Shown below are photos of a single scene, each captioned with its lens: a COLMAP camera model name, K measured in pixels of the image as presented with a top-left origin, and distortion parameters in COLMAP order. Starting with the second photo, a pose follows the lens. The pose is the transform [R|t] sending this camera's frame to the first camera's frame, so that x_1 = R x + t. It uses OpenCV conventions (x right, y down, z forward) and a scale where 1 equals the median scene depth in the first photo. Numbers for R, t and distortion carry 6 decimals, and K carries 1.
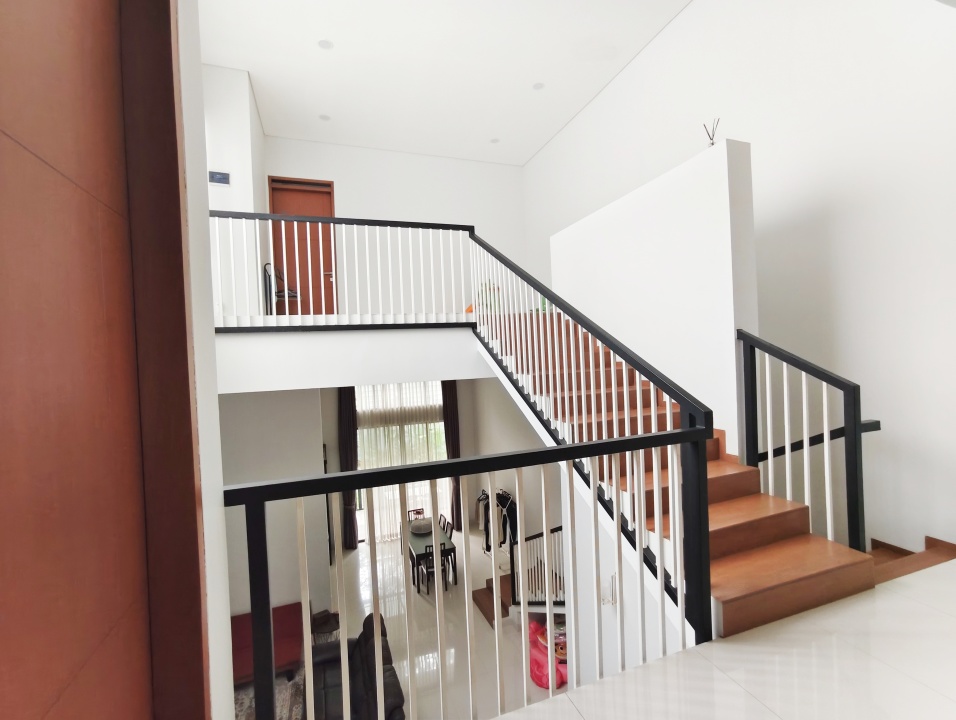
lens RADIAL K [[429.4, 0, 478.5], [0, 429.4, 363.2], [0, 0, 1]] dist [0.000000, 0.000527]
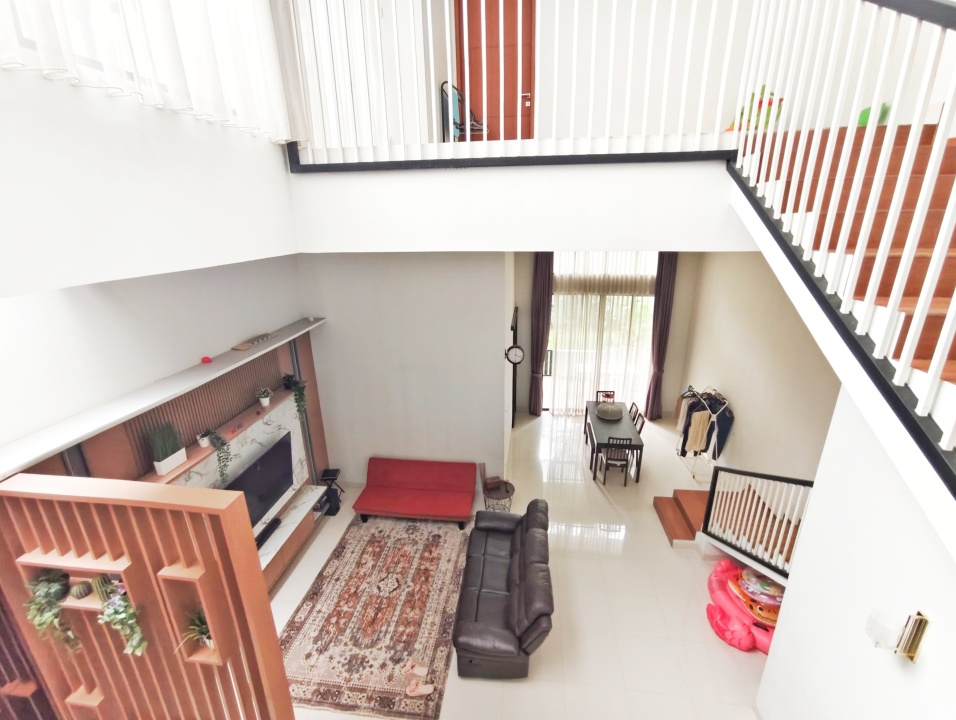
lens RADIAL K [[428.1, 0, 478.0], [0, 428.1, 360.0], [0, 0, 1]] dist [-0.035834, 0.000358]
pose [[0.886323, 0.174824, -0.428799, -0.012015], [-0.033074, 0.947530, 0.317950, 0.001426], [0.461885, -0.267624, 0.845600, 0.160477]]
